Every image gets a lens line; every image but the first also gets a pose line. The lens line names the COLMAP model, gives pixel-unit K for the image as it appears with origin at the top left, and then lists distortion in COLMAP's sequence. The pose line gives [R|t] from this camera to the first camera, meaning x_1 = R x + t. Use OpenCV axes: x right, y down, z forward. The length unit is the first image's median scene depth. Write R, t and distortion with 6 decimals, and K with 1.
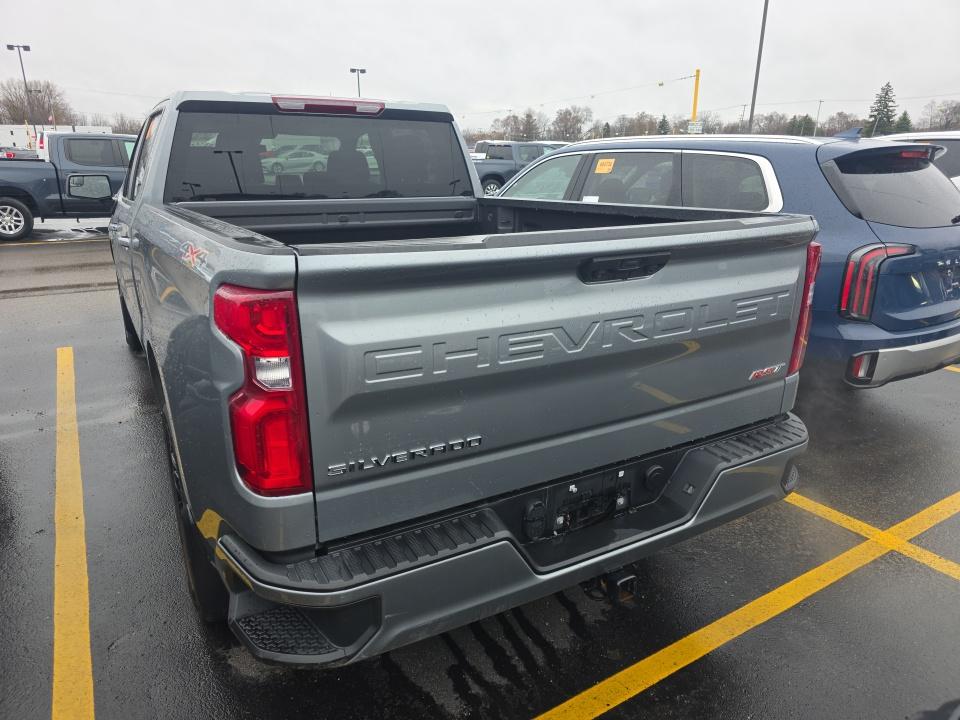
lens RADIAL K [[624.3, 0, 480.9], [0, 624.3, 371.4], [0, 0, 1]] dist [0.054589, -0.050187]
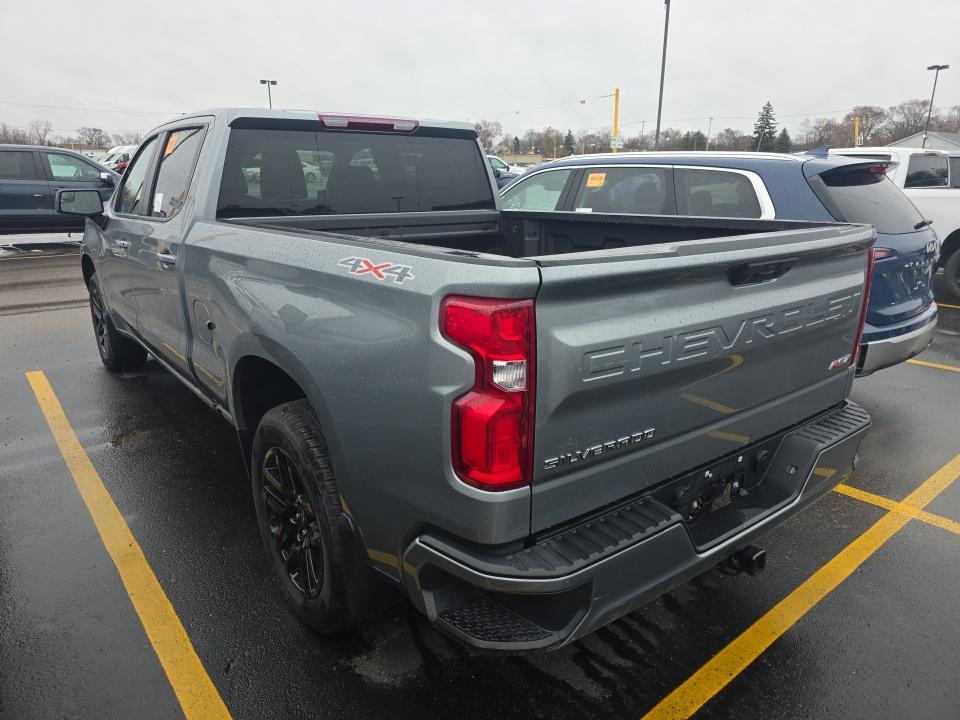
lens RADIAL K [[624.4, 0, 480.0], [0, 624.4, 360.0], [0, 0, 1]] dist [0.056410, -0.052048]
pose [[0.991158, -0.037845, 0.127173, -0.341646], [0.042105, 0.998633, -0.030975, 0.004858], [-0.125827, 0.036056, 0.991397, -0.041603]]
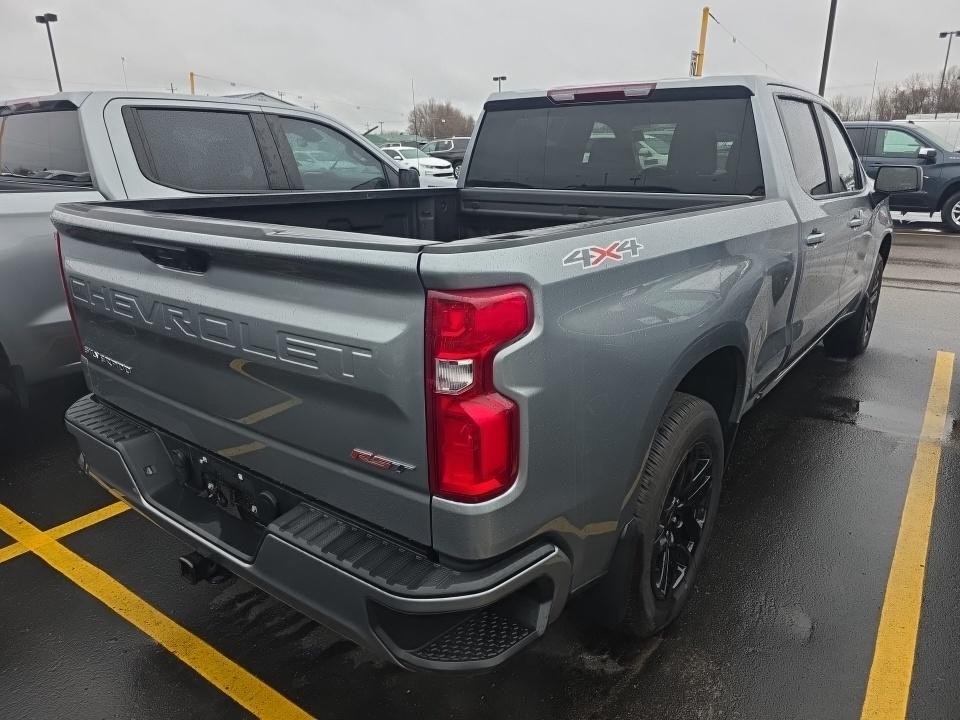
lens RADIAL K [[716.5, 0, 480.0], [0, 716.5, 360.0], [0, 0, 1]] dist [-0.003092, -0.092655]
pose [[0.358197, 0.258504, -0.897146, 1.237907], [-0.280296, 0.946354, 0.160771, -0.276678], [0.890578, 0.193879, 0.411439, 0.799990]]
